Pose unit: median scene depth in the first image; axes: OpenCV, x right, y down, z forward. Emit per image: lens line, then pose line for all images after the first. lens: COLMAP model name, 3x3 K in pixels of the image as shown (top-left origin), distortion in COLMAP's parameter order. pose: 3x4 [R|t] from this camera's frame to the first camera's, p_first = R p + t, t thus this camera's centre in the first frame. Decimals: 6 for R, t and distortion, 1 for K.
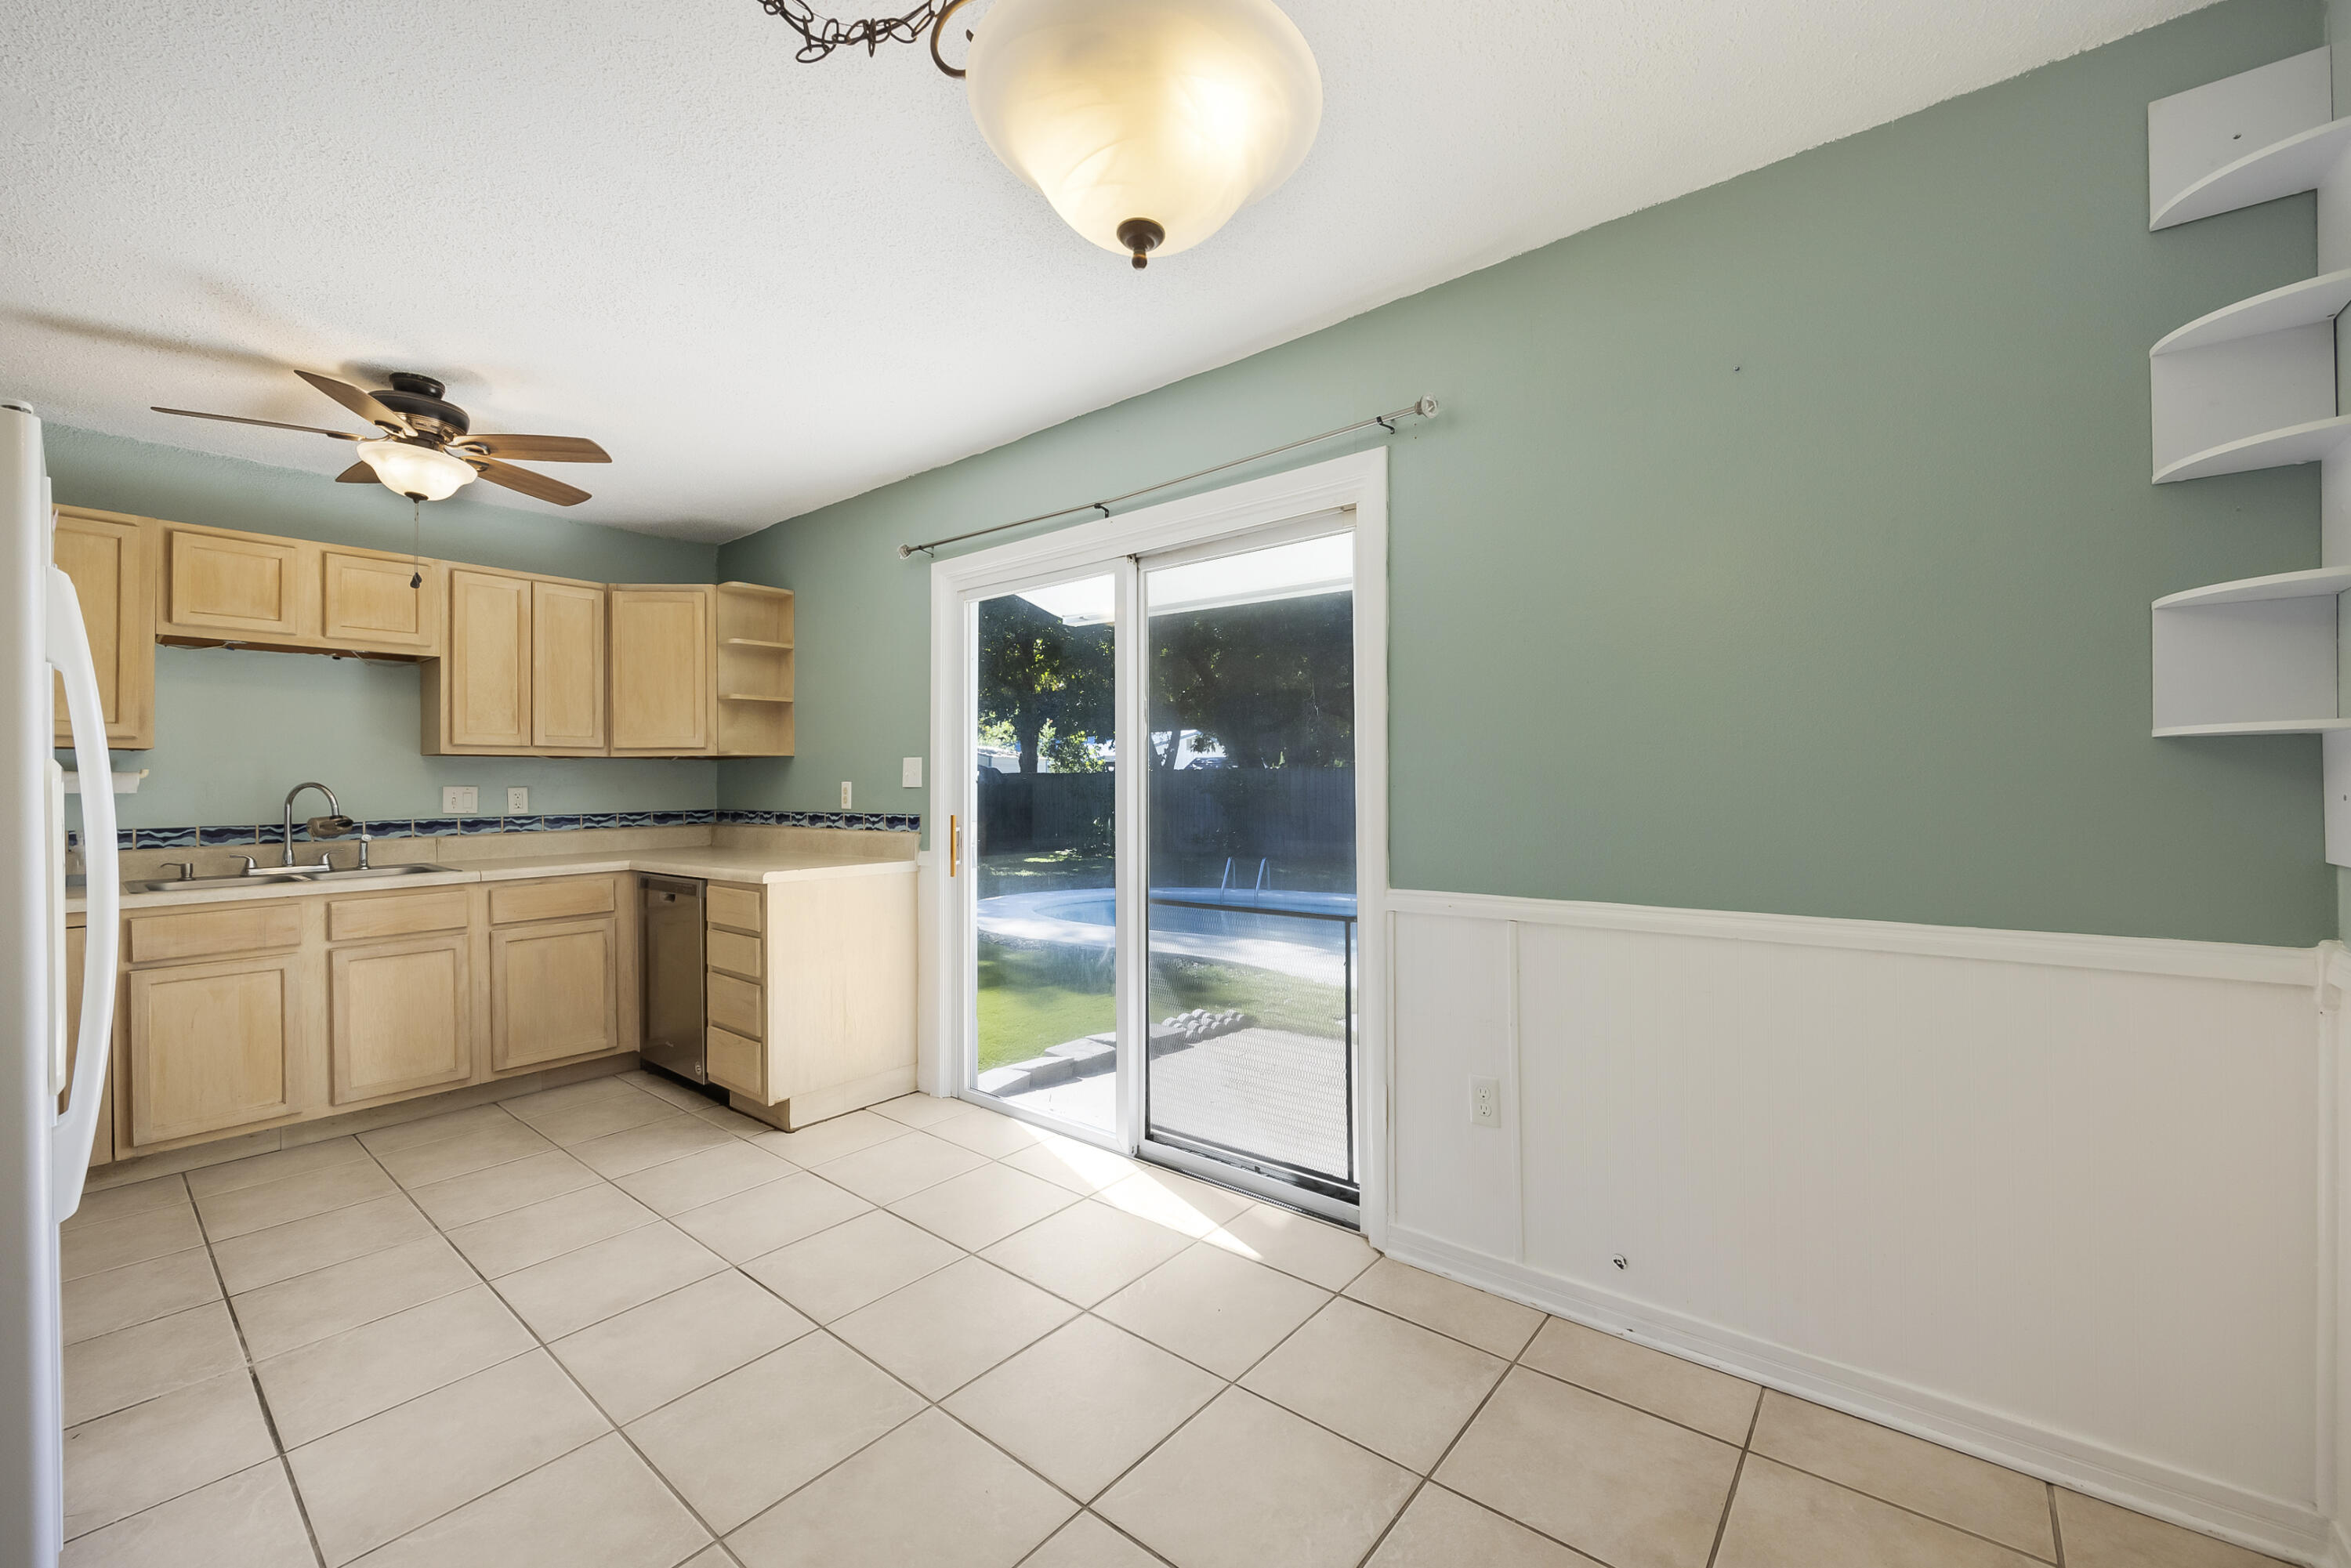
lens RADIAL K [[939.4, 0, 1184.2], [0, 939.4, 788.5], [0, 0, 1]] dist [-0.002184, -0.000113]
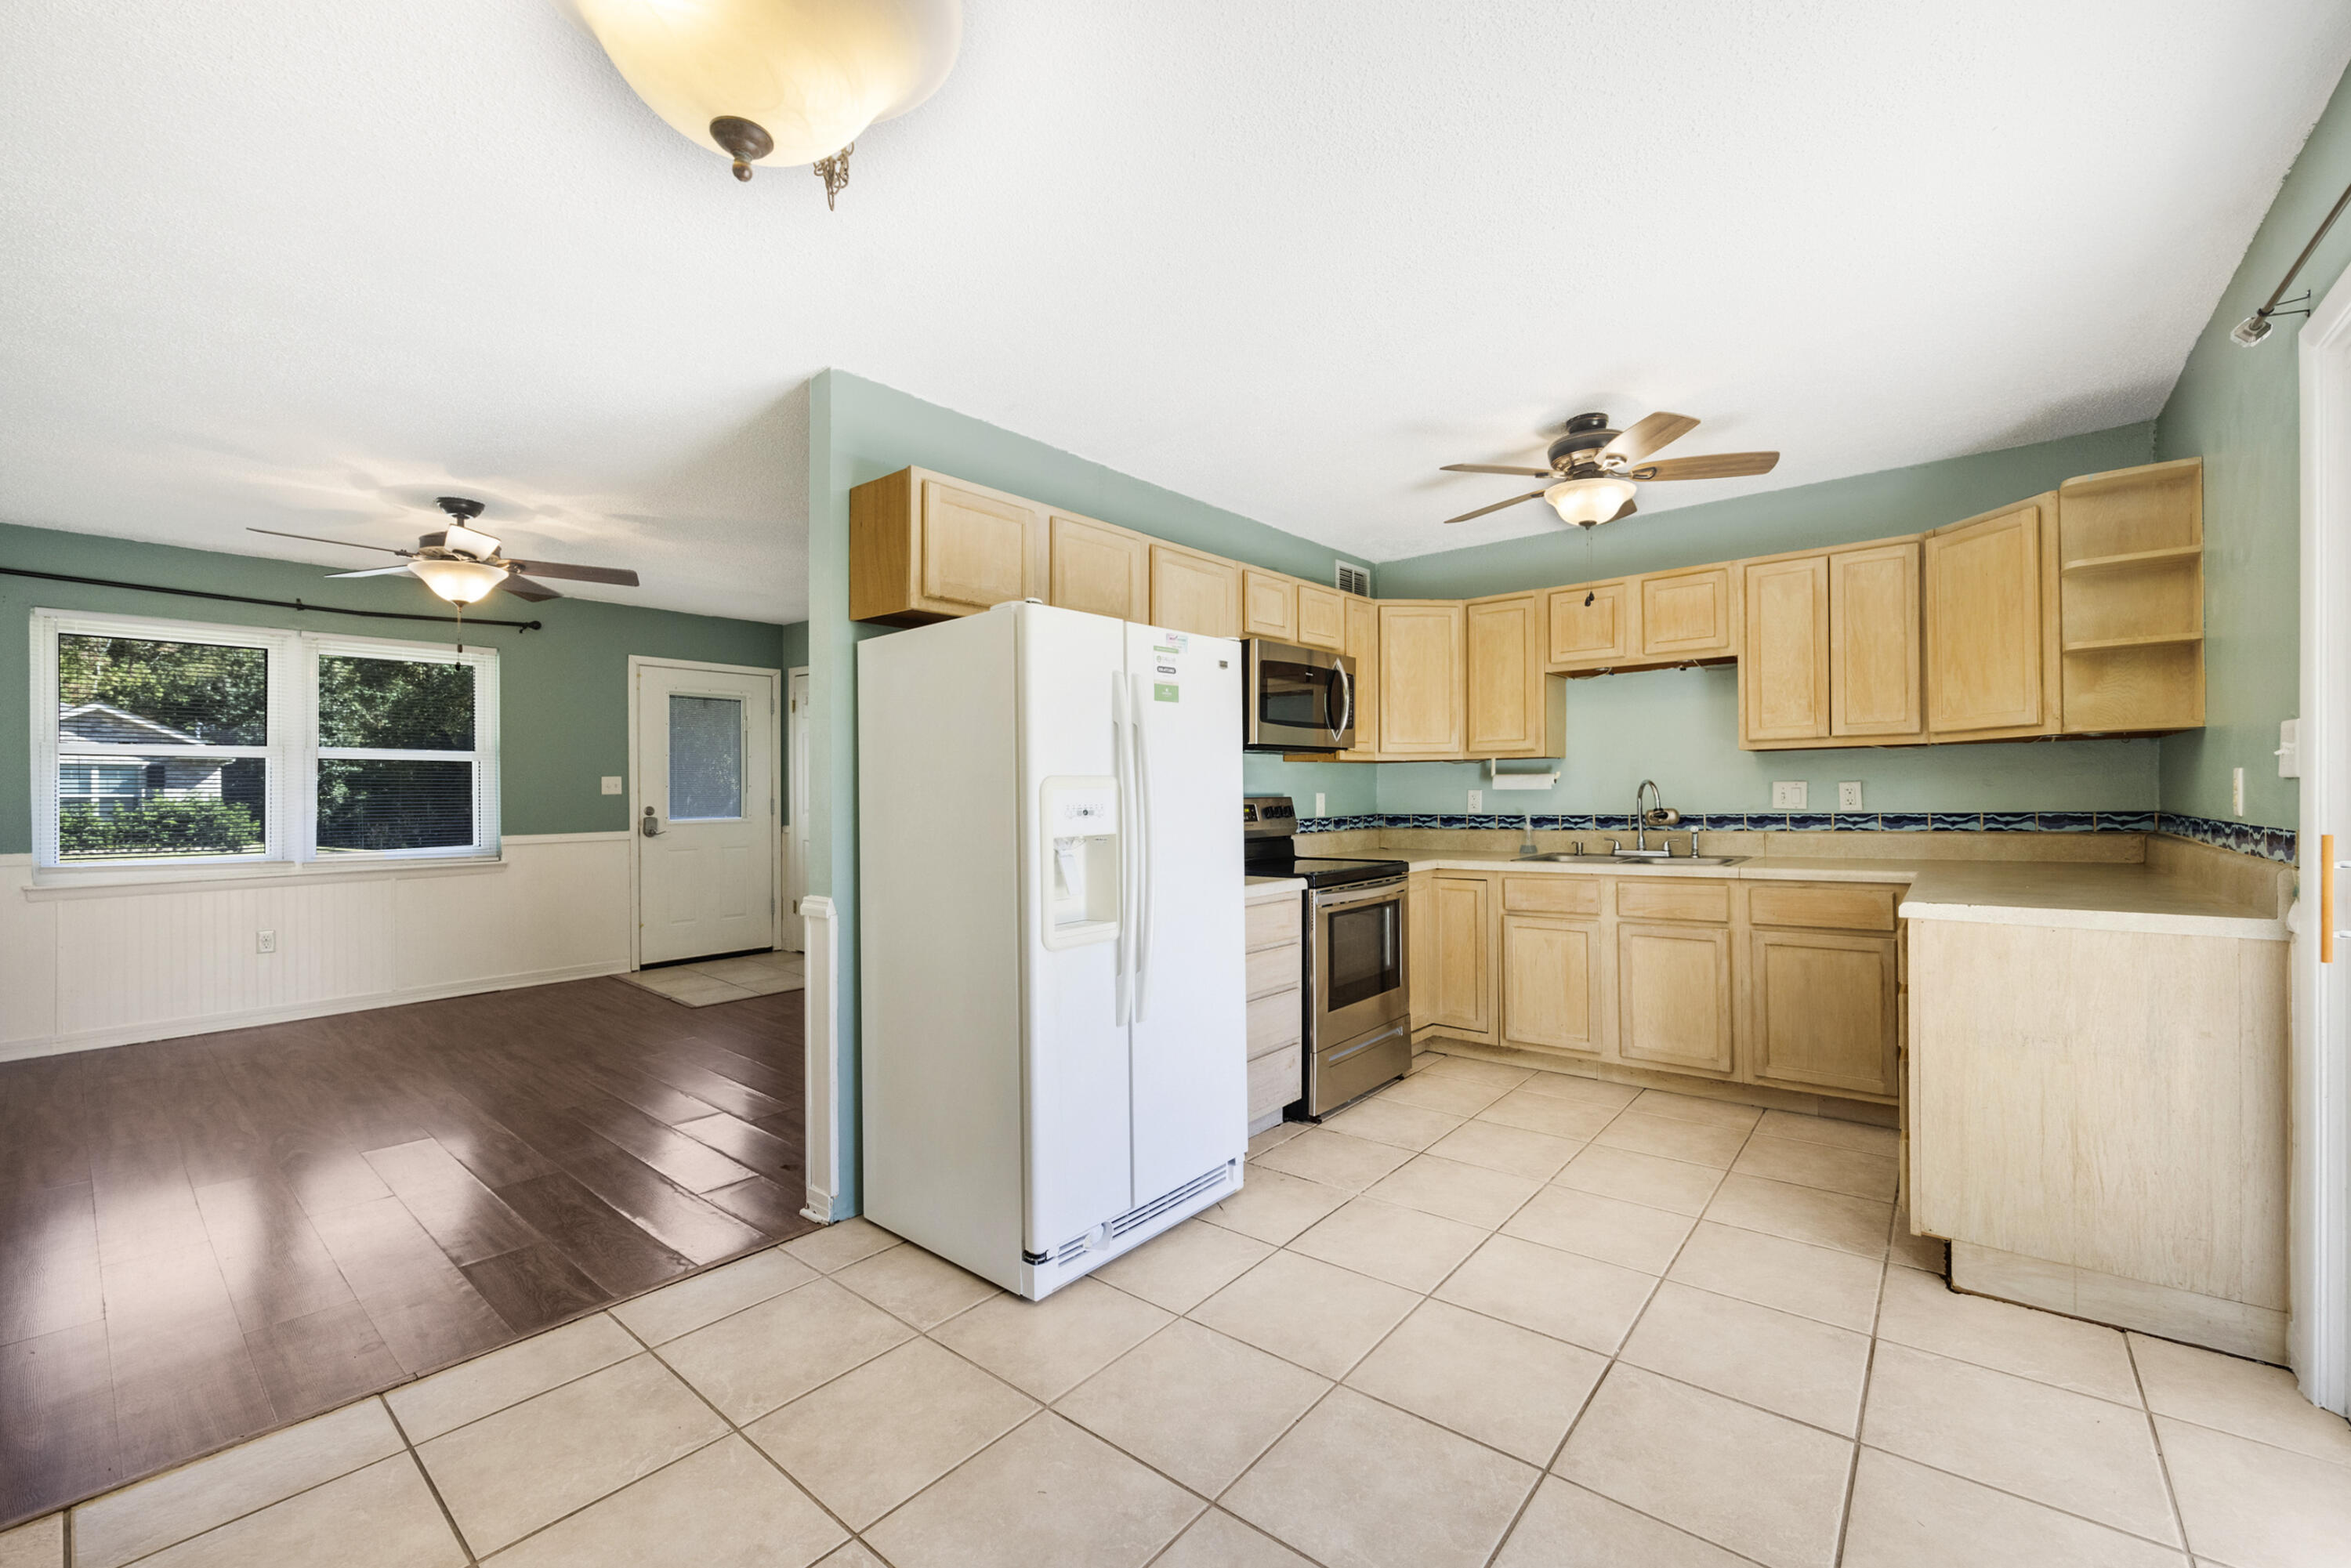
lens RADIAL K [[939.4, 0, 1184.7], [0, 939.4, 789.4], [0, 0, 1]] dist [-0.002184, -0.000113]
pose [[-0.002084, 0.001157, -0.999997, 0.233948], [0.010799, 0.999941, 0.001134, -0.001931], [0.999940, -0.010796, -0.002096, 0.407298]]
